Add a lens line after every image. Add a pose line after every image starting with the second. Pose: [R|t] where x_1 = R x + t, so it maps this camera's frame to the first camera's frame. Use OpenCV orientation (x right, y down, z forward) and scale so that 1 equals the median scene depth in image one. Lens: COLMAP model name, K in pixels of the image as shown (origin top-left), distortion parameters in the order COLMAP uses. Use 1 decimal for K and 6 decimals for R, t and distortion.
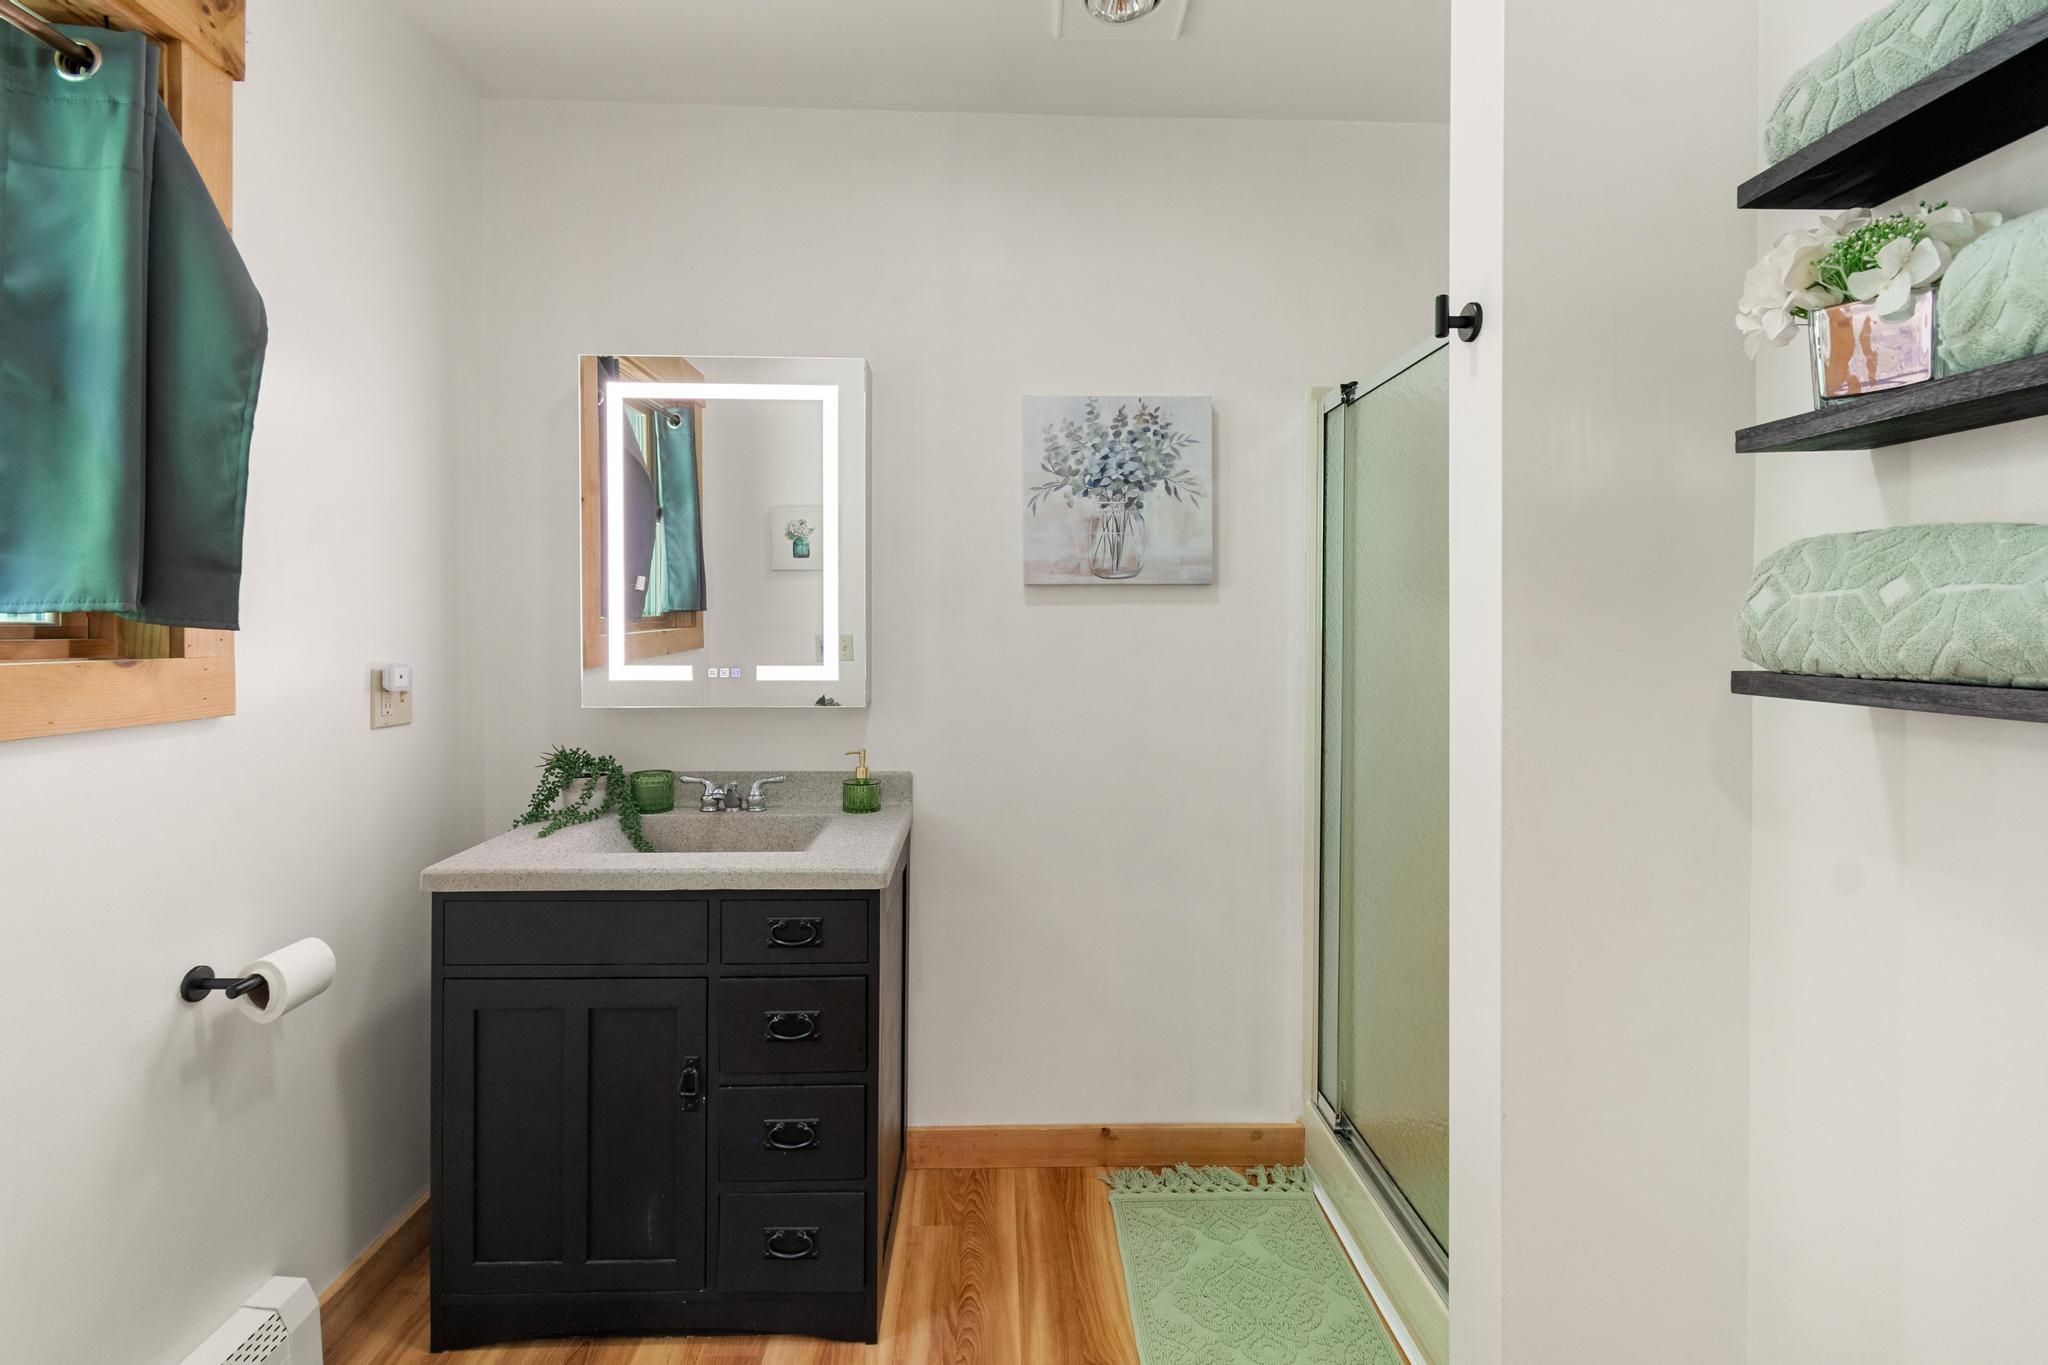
lens RADIAL K [[918.6, 0, 1032.9], [0, 918.6, 646.8], [0, 0, 1]] dist [0.000815, -0.000786]
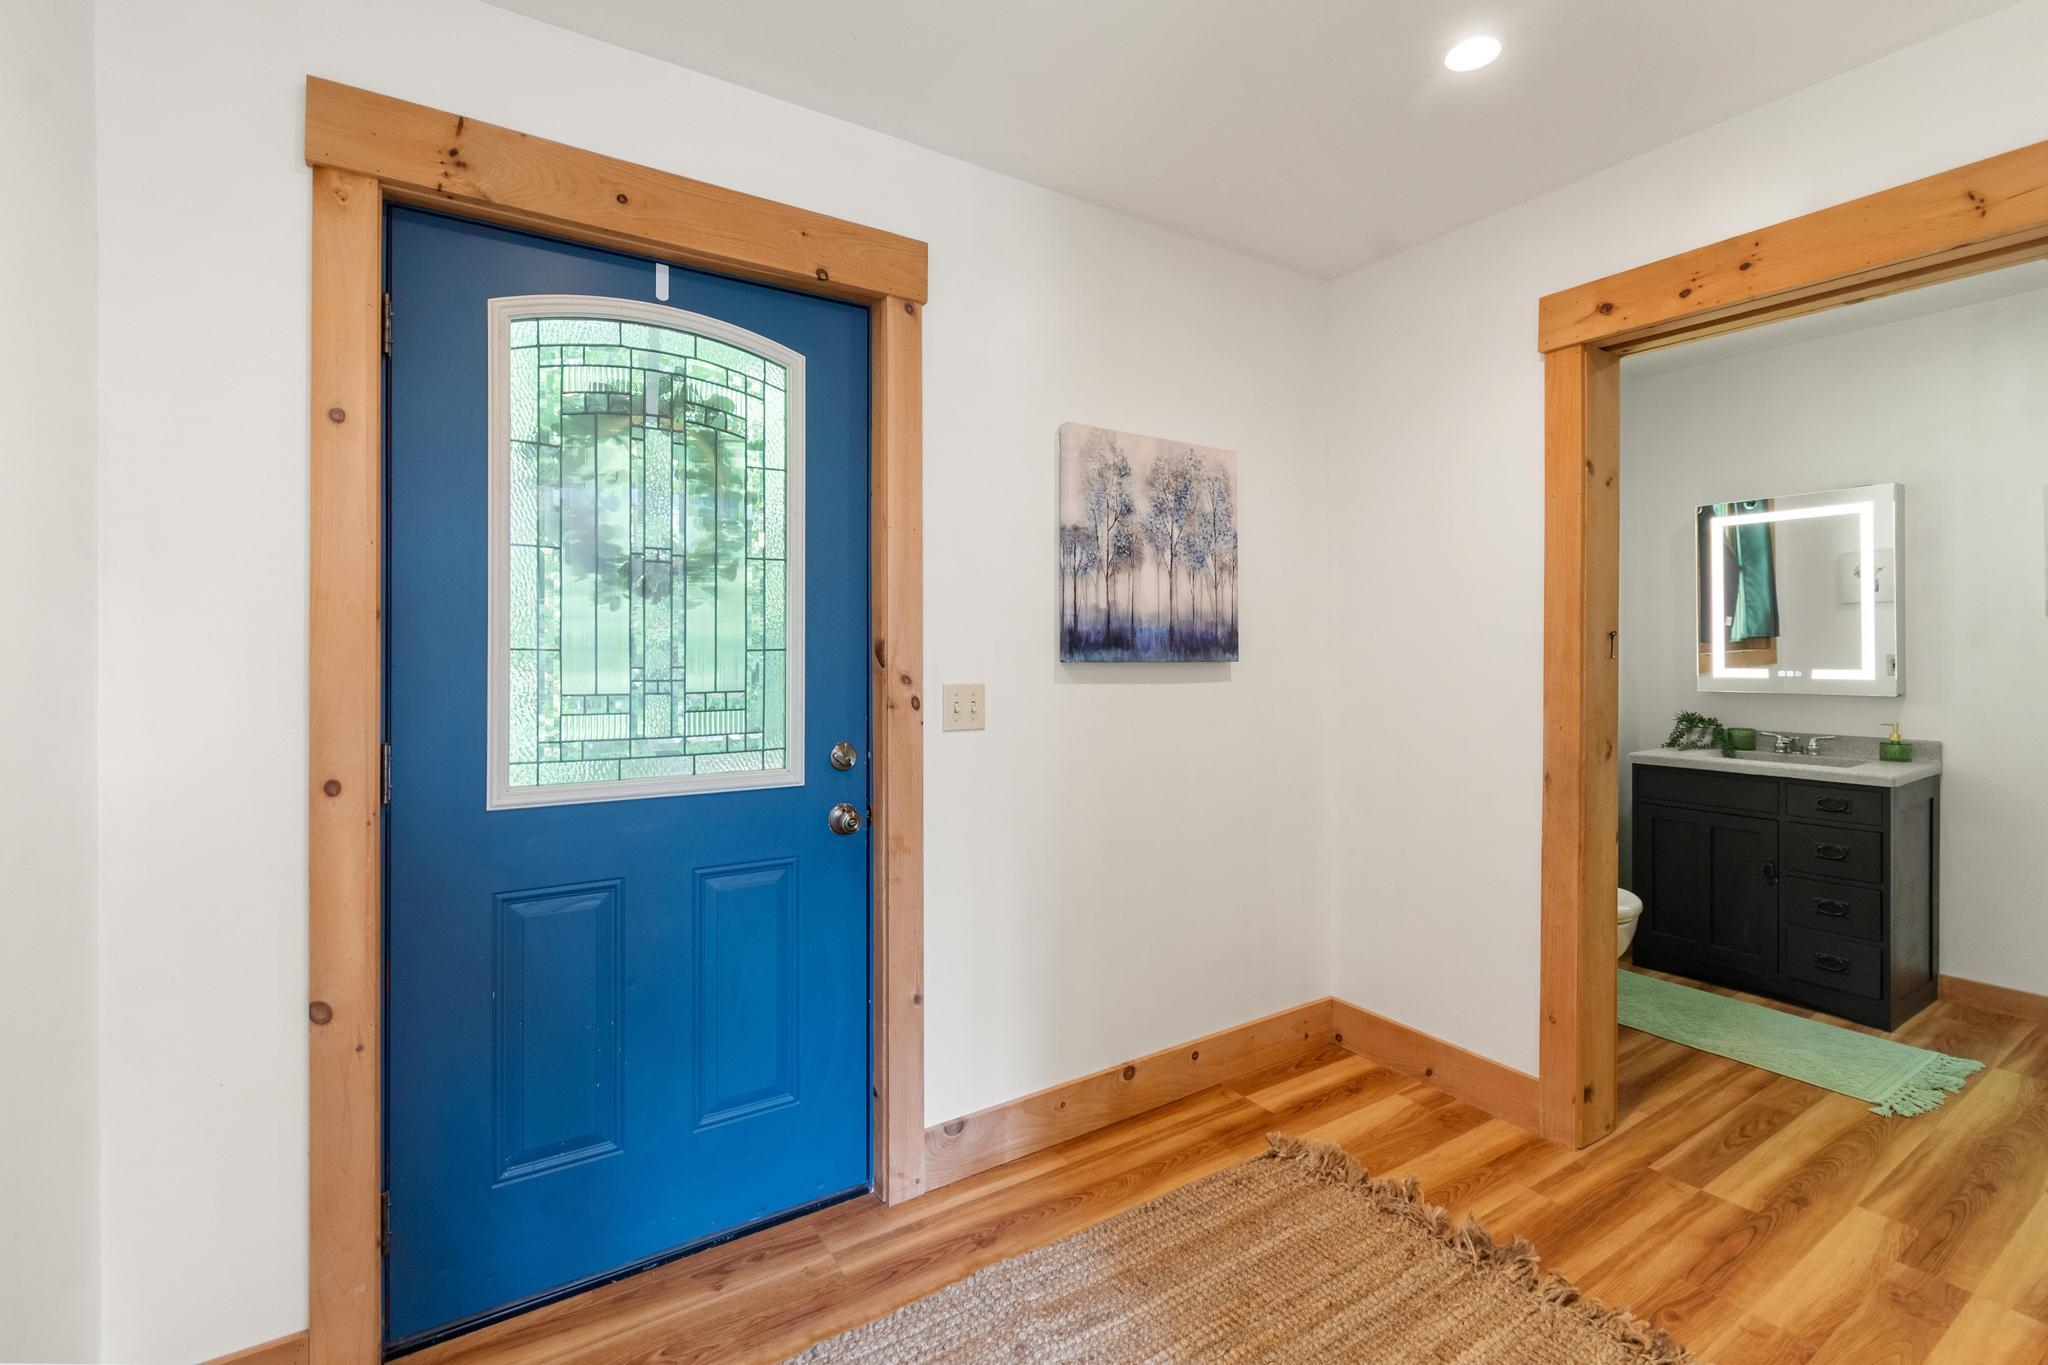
lens RADIAL K [[918.6, 0, 1032.9], [0, 918.6, 646.8], [0, 0, 1]] dist [0.000815, -0.000786]
pose [[0.517063, -0.011702, -0.855867, 0.412781], [-0.012155, 0.999705, -0.021012, 0.031409], [0.855861, 0.021268, 0.516768, -1.128361]]
